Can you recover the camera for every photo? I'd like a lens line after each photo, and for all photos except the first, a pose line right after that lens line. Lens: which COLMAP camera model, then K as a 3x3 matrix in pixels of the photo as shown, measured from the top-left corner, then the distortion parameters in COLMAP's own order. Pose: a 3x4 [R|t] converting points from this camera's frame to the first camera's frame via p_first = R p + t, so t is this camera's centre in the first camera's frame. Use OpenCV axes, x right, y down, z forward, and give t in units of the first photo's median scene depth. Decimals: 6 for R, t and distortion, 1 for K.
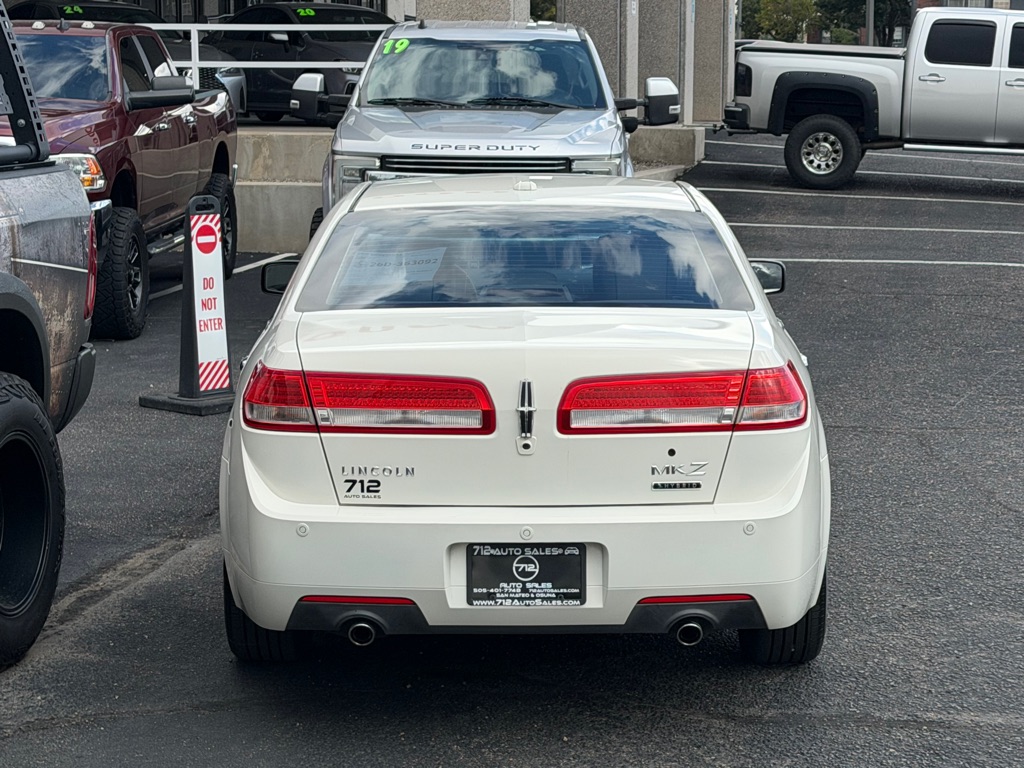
lens RADIAL K [[2225.0, 0, 516.7], [0, 2225.0, 381.5], [0, 0, 1]] dist [0.126675, 0.232198]
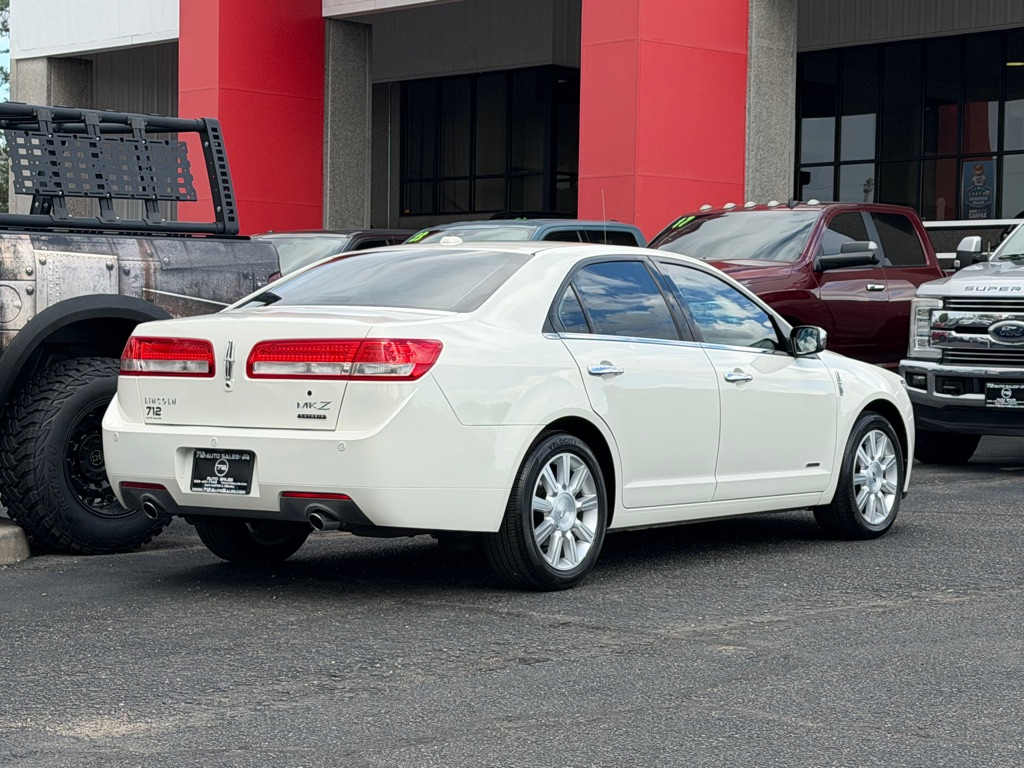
lens RADIAL K [[2204.4, 0, 568.3], [0, 2204.4, 365.4], [0, 0, 1]] dist [0.199582, 0.313181]
pose [[0.829799, 0.017233, -0.557796, 0.798190], [-0.083091, 0.992197, -0.092955, 0.105672], [0.551842, 0.123482, 0.824756, -0.072812]]
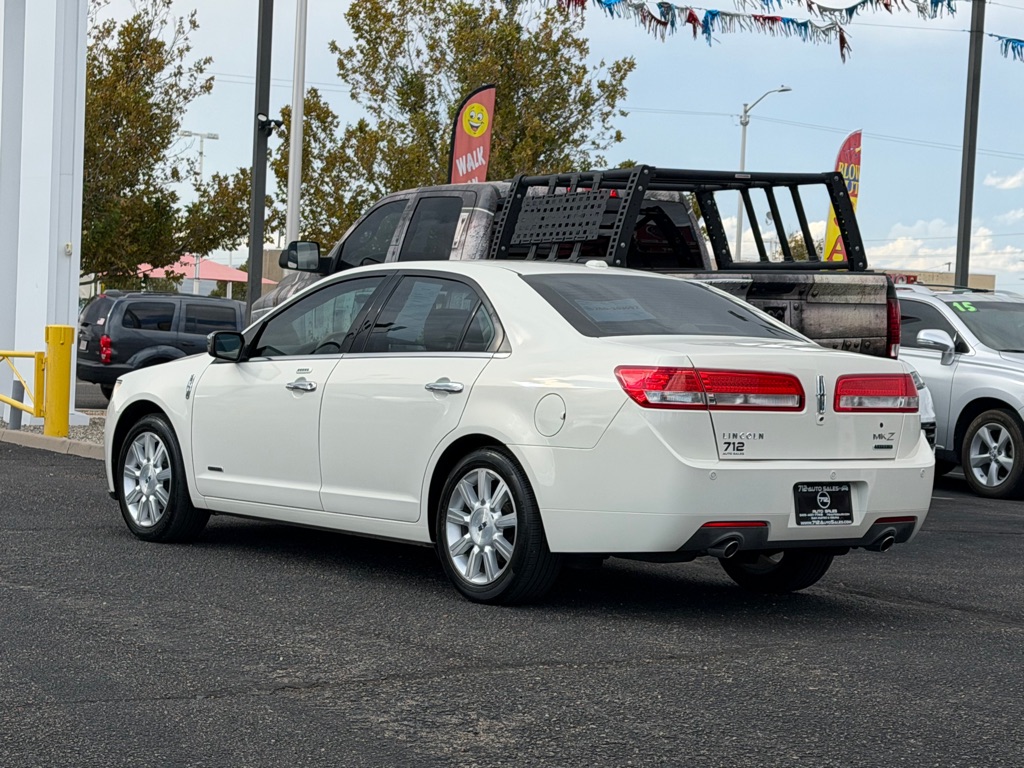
lens RADIAL K [[2221.5, 0, 527.5], [0, 2221.5, 401.9], [0, 0, 1]] dist [0.133152, 0.168840]
pose [[0.777392, 0.016988, 0.628787, -0.868092], [0.040768, 0.996173, -0.077317, 0.099448], [-0.627694, 0.085740, 0.773724, -0.036587]]
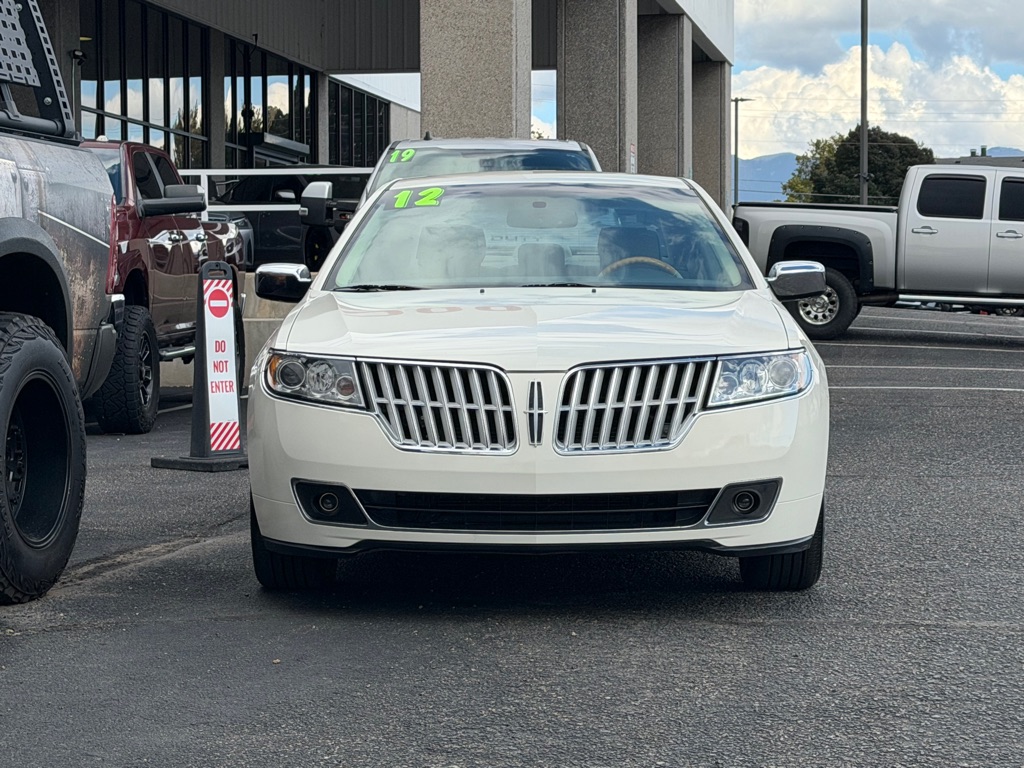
lens RADIAL K [[2221.5, 0, 527.5], [0, 2221.5, 401.9], [0, 0, 1]] dist [0.133152, 0.168840]
pose [[0.999981, -0.004221, 0.004458, -0.002980], [0.004601, 0.996024, -0.088968, 0.118731], [-0.004065, 0.088987, 0.996025, -0.026846]]
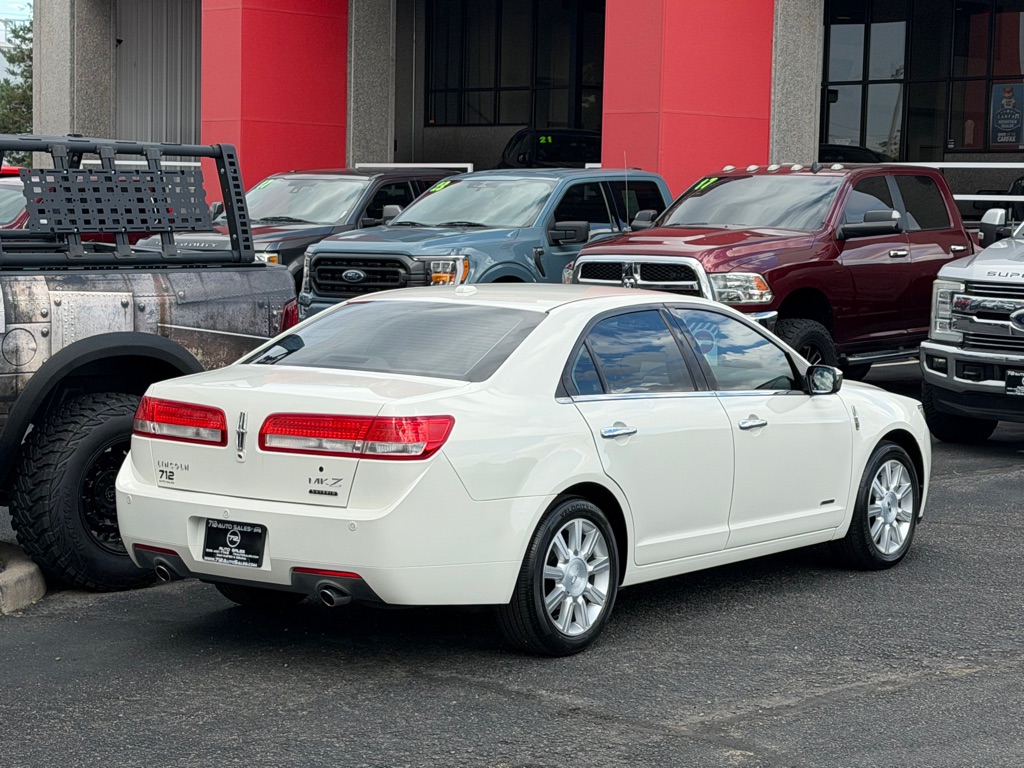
lens RADIAL K [[2204.4, 0, 568.3], [0, 2204.4, 365.4], [0, 0, 1]] dist [0.199582, 0.313181]
pose [[0.822830, 0.056537, -0.565468, 0.798352], [-0.093024, 0.995017, -0.035878, 0.001306], [0.560622, 0.082124, 0.823989, -0.076806]]
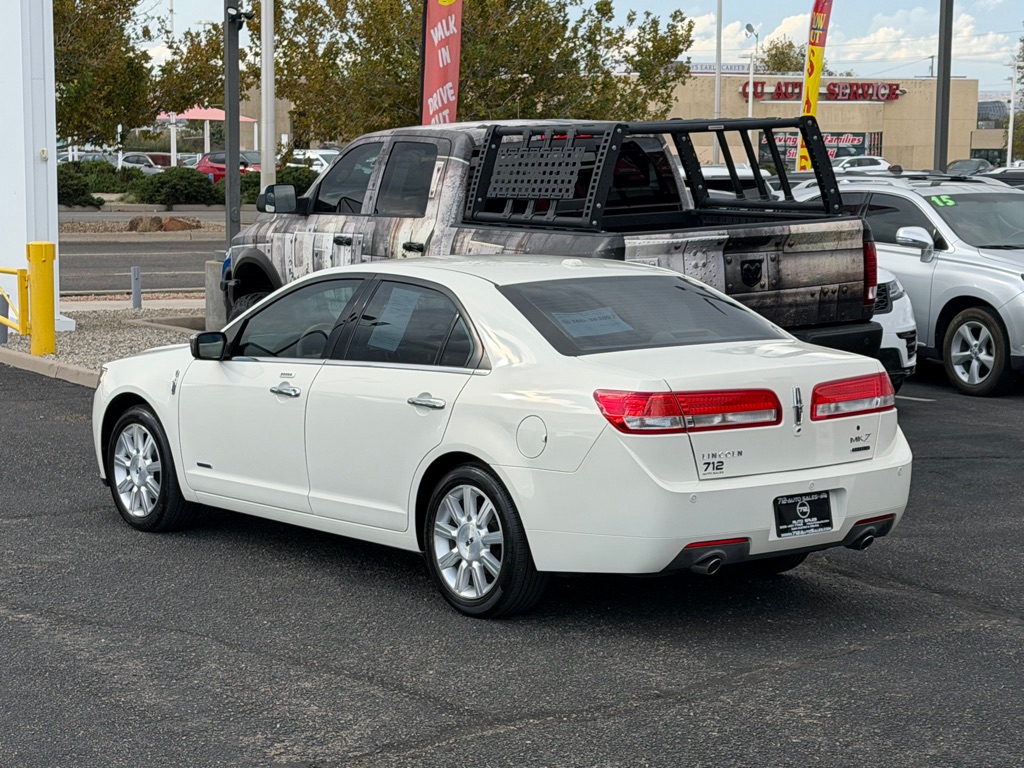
lens RADIAL K [[2225.0, 0, 516.7], [0, 2225.0, 381.5], [0, 0, 1]] dist [0.126675, 0.232198]
pose [[0.776039, -0.062968, 0.627534, -0.874195], [0.078125, 0.996938, 0.003422, -0.019641], [-0.625827, 0.046371, 0.778582, -0.061339]]
